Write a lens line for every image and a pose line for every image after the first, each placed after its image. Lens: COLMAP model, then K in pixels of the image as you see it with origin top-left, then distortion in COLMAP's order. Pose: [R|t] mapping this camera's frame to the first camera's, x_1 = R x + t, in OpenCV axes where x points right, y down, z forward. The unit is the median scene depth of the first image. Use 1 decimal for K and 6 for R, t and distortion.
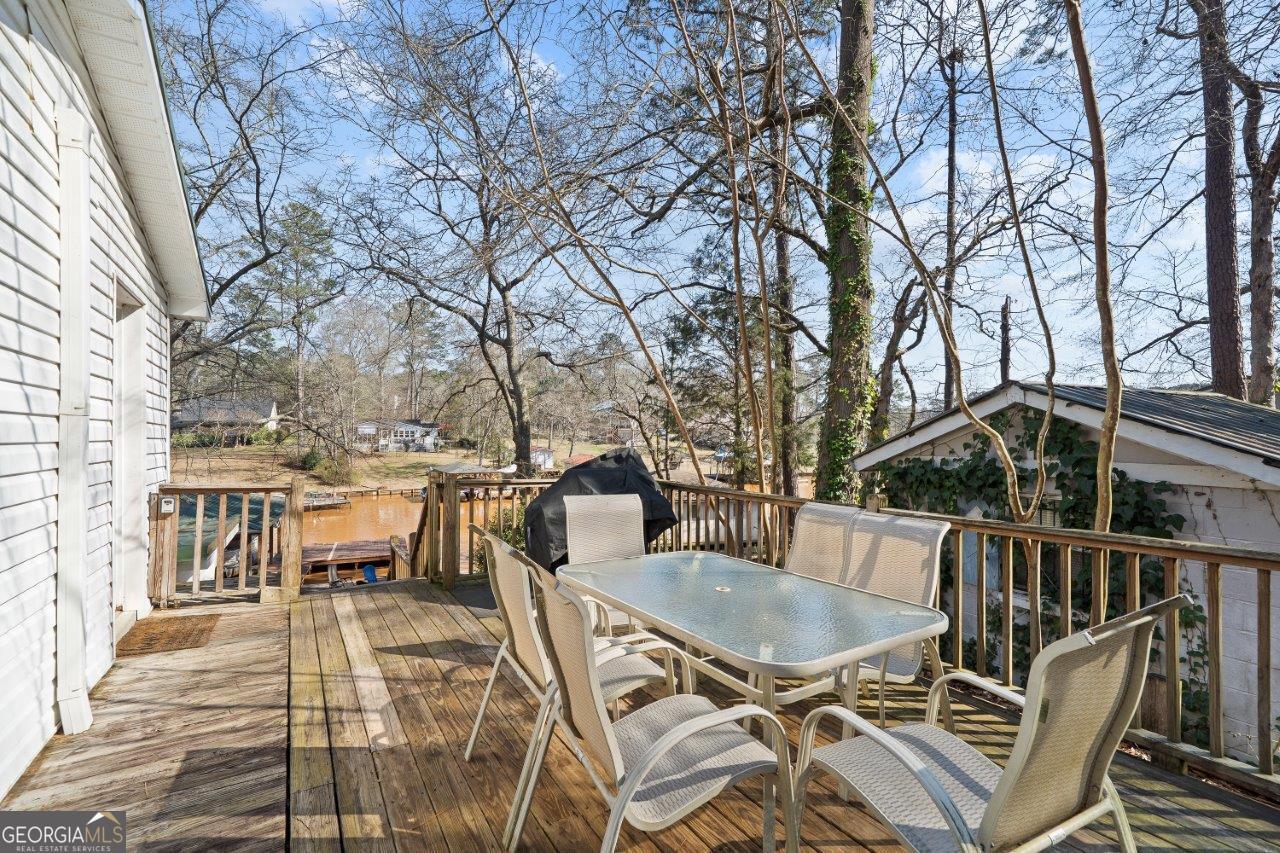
lens RADIAL K [[552.4, 0, 640.0], [0, 552.4, 426.5], [0, 0, 1]] dist [0.006191, 0.000347]
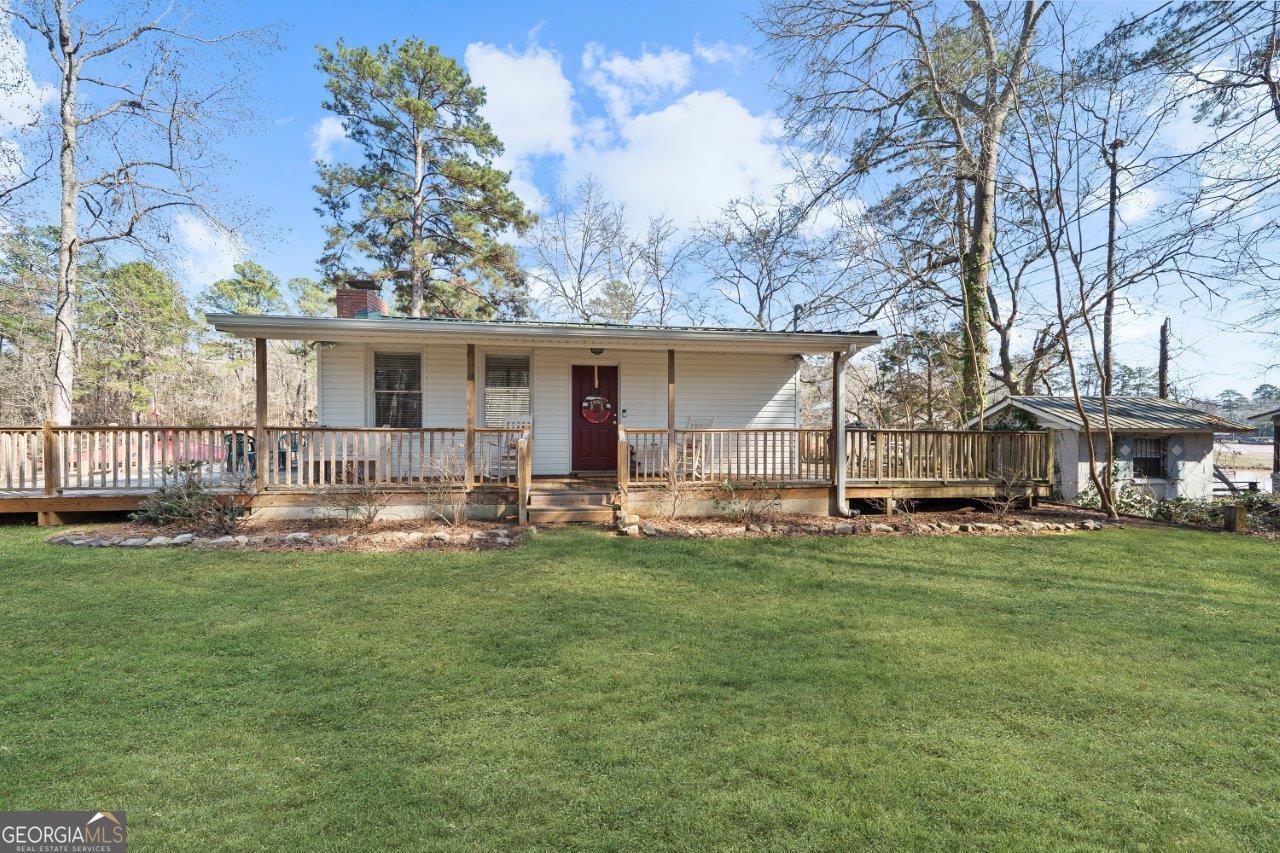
lens RADIAL K [[471.7, 0, 631.3], [0, 471.7, 427.9], [0, 0, 1]] dist [0.000040, 0.000402]
pose [[0.904045, -0.000630, -0.427436, -0.014673], [0.003356, 0.999979, 0.005626, 0.015623], [0.427423, -0.006521, 0.904028, -0.501506]]
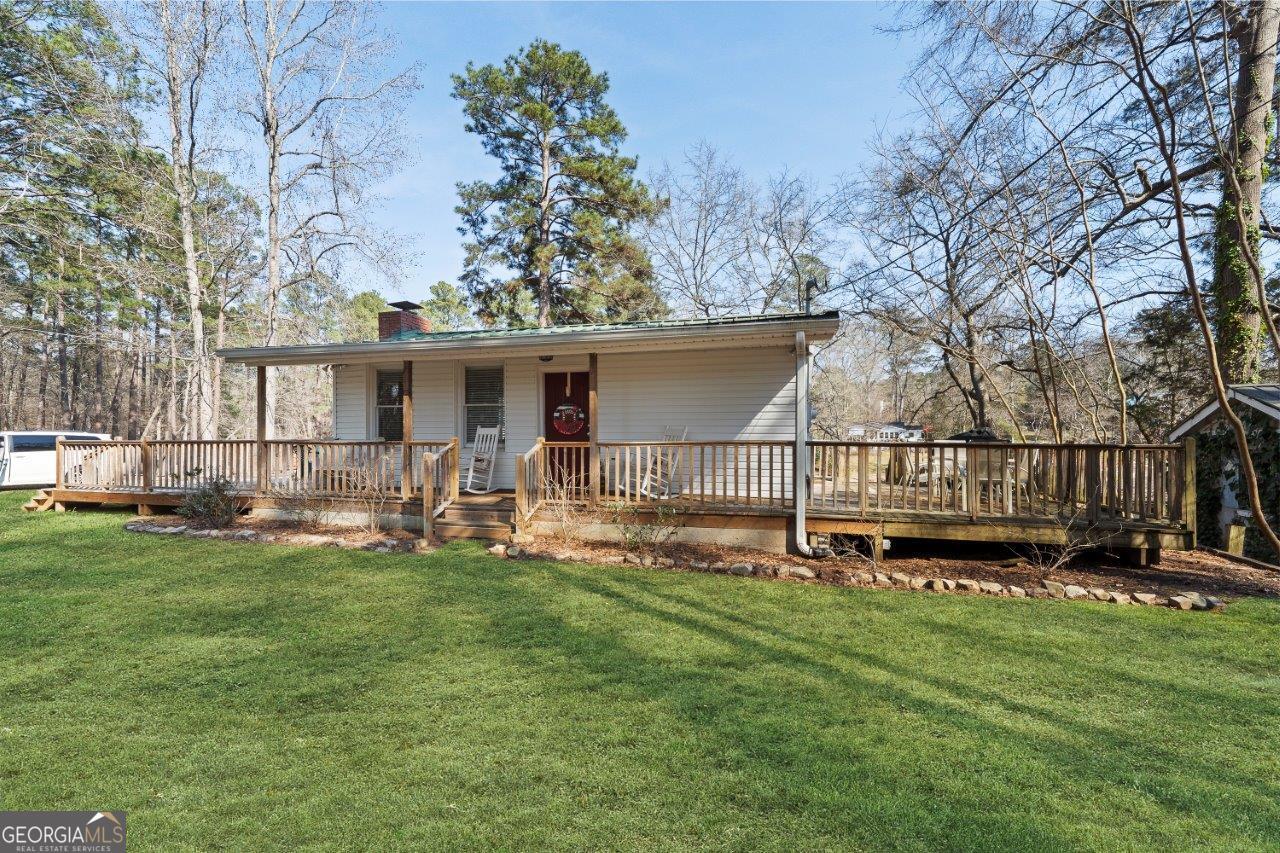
lens RADIAL K [[552.4, 0, 640.0], [0, 552.4, 426.5], [0, 0, 1]] dist [0.006191, 0.000347]
pose [[0.675927, -0.015763, -0.736800, 0.170108], [0.009944, 0.999875, -0.012269, 0.012889], [0.736901, 0.000966, 0.676000, -0.386953]]
